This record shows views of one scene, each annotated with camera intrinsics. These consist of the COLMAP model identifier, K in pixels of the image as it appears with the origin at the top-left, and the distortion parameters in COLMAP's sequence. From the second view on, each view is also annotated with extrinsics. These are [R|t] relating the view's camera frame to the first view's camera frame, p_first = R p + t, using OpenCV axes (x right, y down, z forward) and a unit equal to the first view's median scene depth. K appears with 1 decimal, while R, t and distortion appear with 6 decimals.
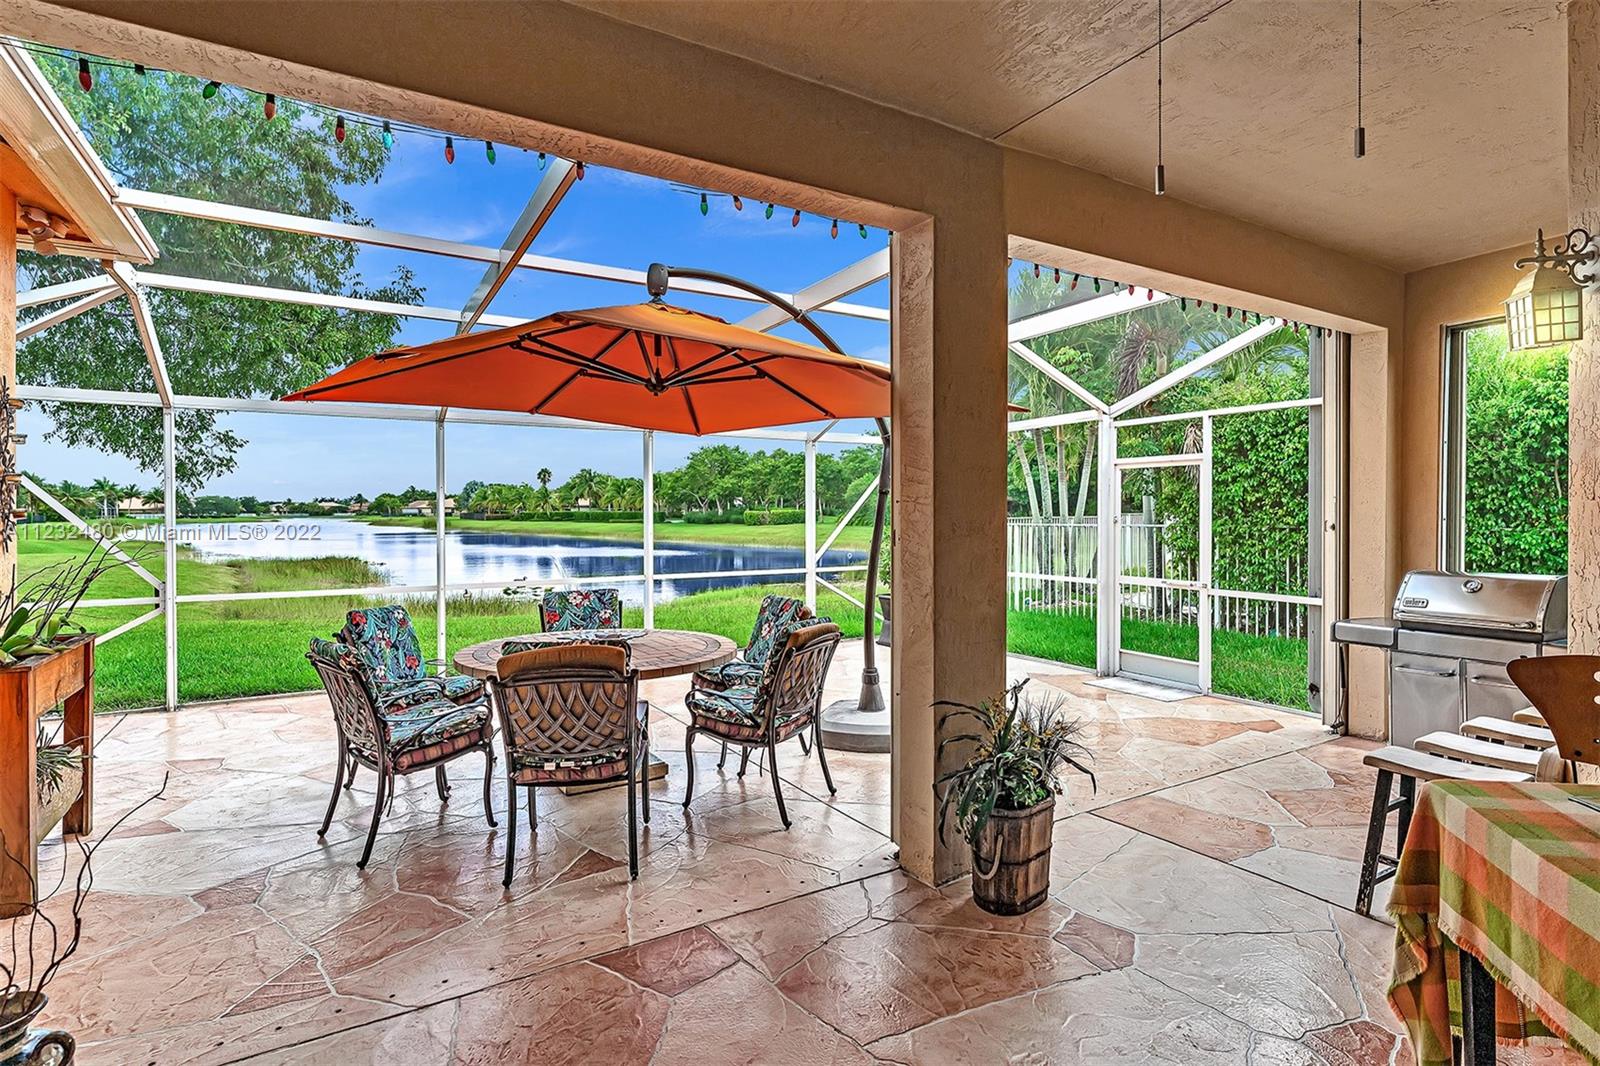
lens RADIAL K [[784.4, 0, 793.1], [0, 784.4, 514.9], [0, 0, 1]] dist [-0.005284, 0.001307]
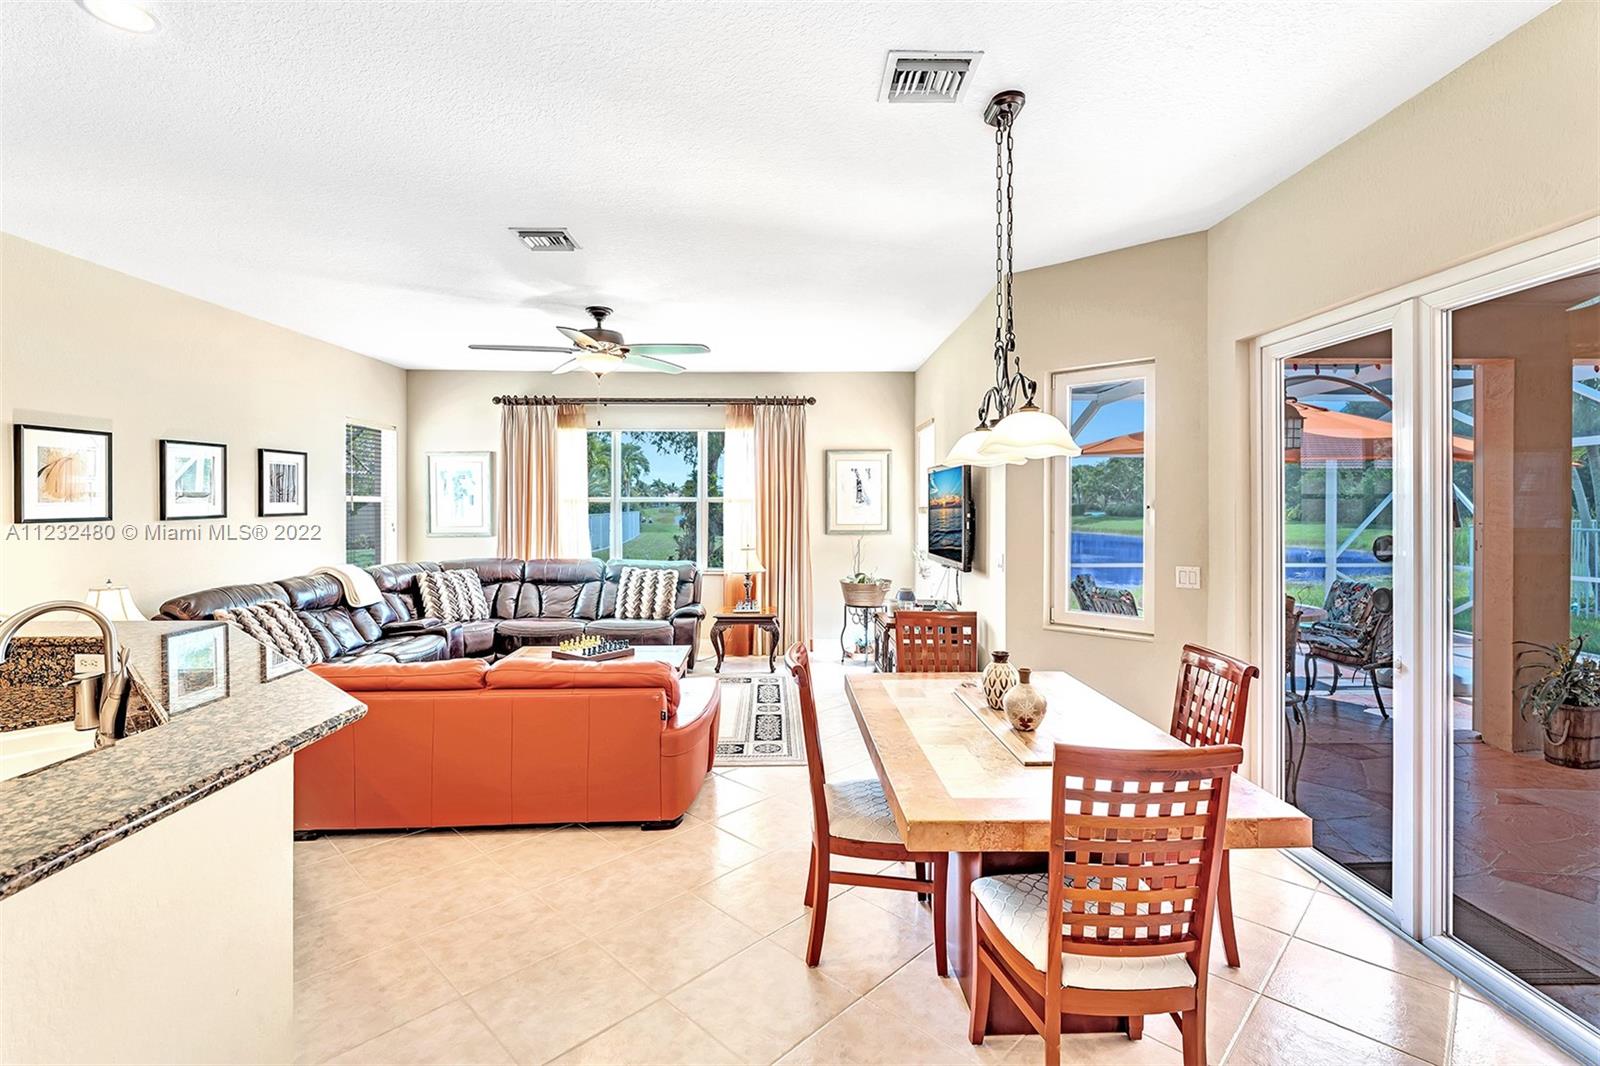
lens RADIAL K [[738.7, 0, 795.1], [0, 738.7, 504.9], [0, 0, 1]] dist [-0.006837, -0.000497]
pose [[0.866009, 0.001280, -0.500026, -0.122077], [-0.001253, 0.999999, 0.000391, -0.019524], [0.500026, 0.000288, 0.866010, -0.377281]]
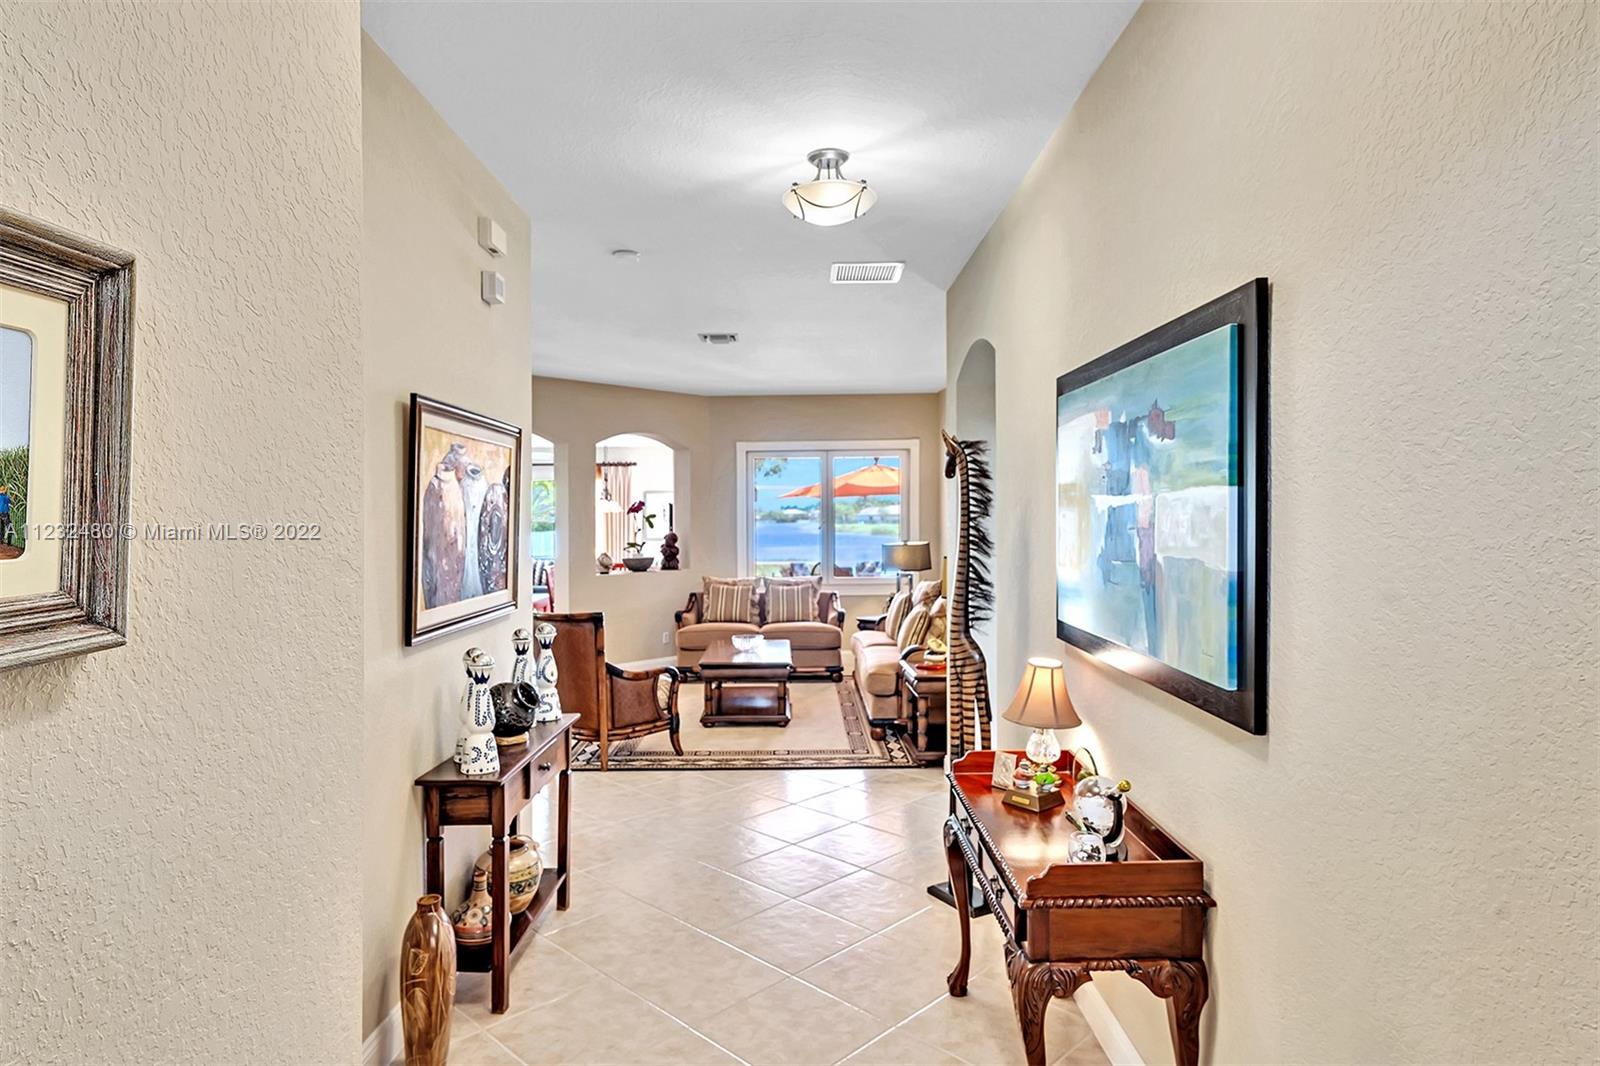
lens RADIAL K [[909.8, 0, 795.5], [0, 909.8, 515.9], [0, 0, 1]] dist [-0.002163, 0.000572]
pose [[0.860580, -0.009283, -0.509231, 0.599276], [0.007232, 0.999956, -0.006007, -0.021248], [0.509264, 0.001486, 0.860609, -0.975596]]
